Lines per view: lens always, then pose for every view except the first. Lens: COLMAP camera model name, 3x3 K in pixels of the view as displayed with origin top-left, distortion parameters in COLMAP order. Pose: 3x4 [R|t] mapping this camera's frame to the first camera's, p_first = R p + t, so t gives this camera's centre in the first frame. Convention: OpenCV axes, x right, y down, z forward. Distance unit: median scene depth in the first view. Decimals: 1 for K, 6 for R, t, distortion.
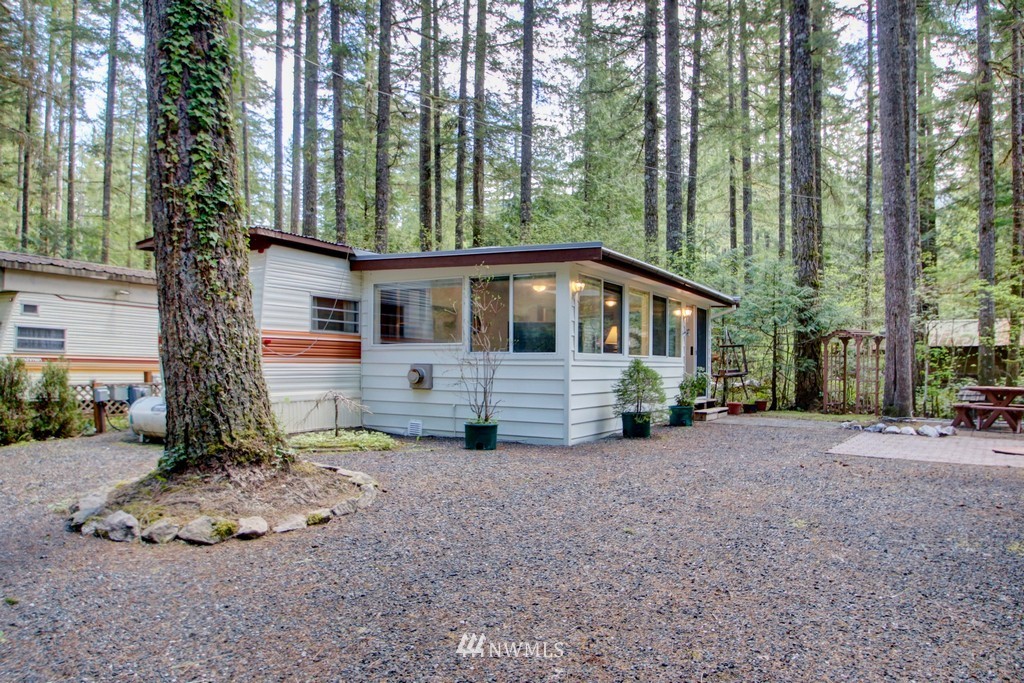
lens RADIAL K [[710.7, 0, 521.8], [0, 710.7, 359.3], [0, 0, 1]] dist [-0.037632, 0.001393]
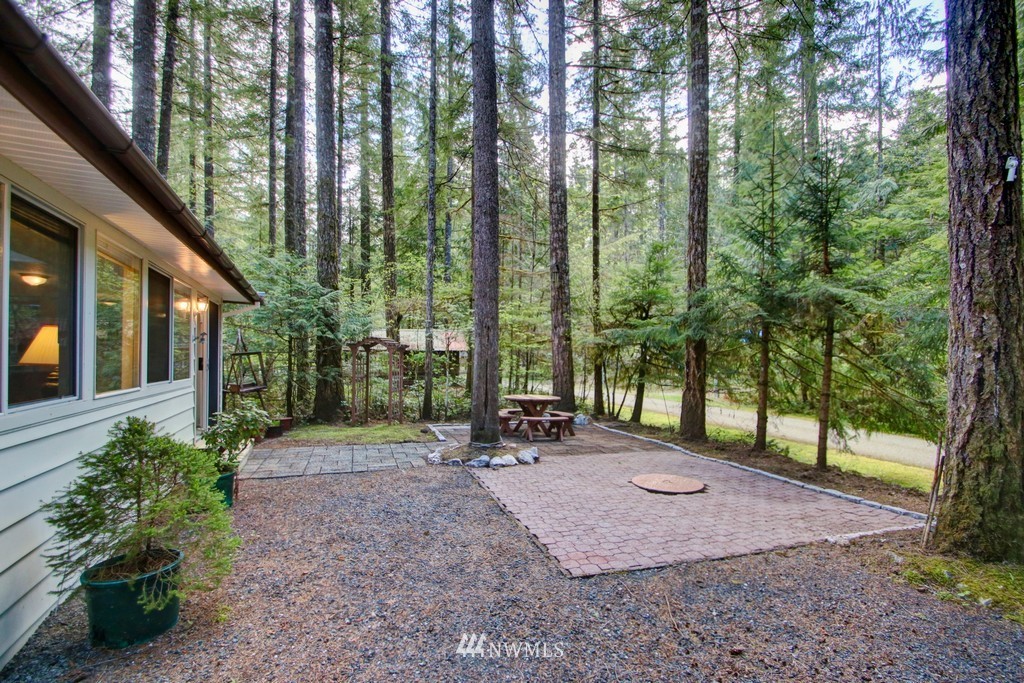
lens RADIAL K [[480.0, 0, 523.1], [0, 480.0, 358.0], [0, 0, 1]] dist [0.008437, -0.014500]
pose [[0.601640, -0.005177, 0.798750, 0.083319], [-0.010083, 0.999850, 0.014074, -0.038566], [-0.798703, -0.016521, 0.601498, 0.674836]]
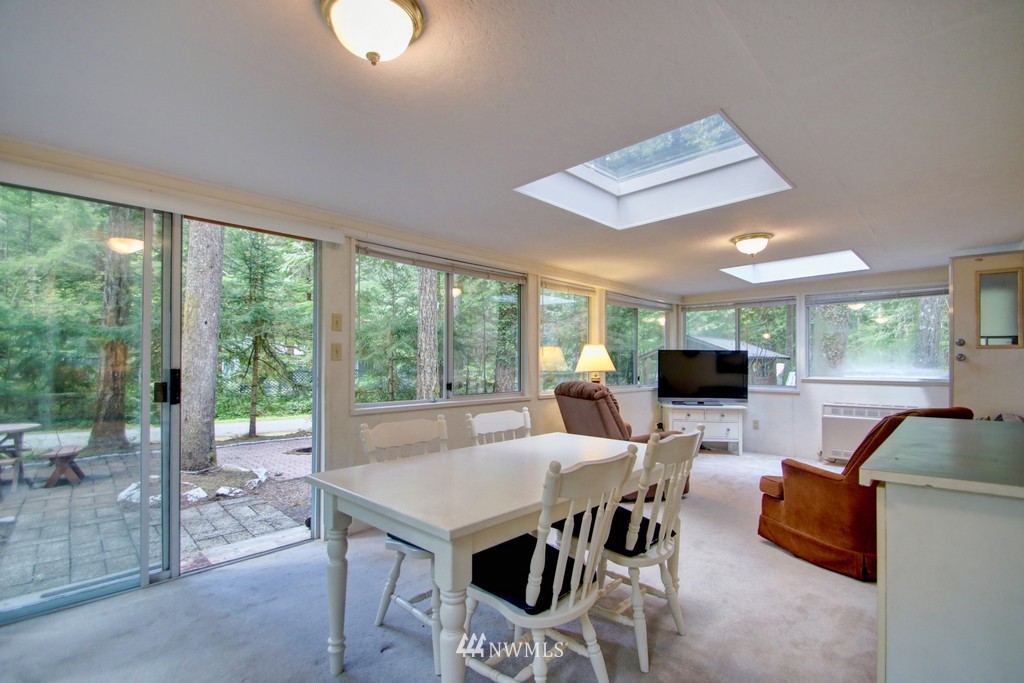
lens RADIAL K [[480.0, 0, 520.2], [0, 480.0, 355.8], [0, 0, 1]] dist [0.008437, -0.014500]
pose [[-0.973896, -0.003639, 0.226964, 0.124507], [-0.009142, 0.999689, -0.023198, -0.024589], [-0.226809, -0.024668, -0.973627, 1.598074]]
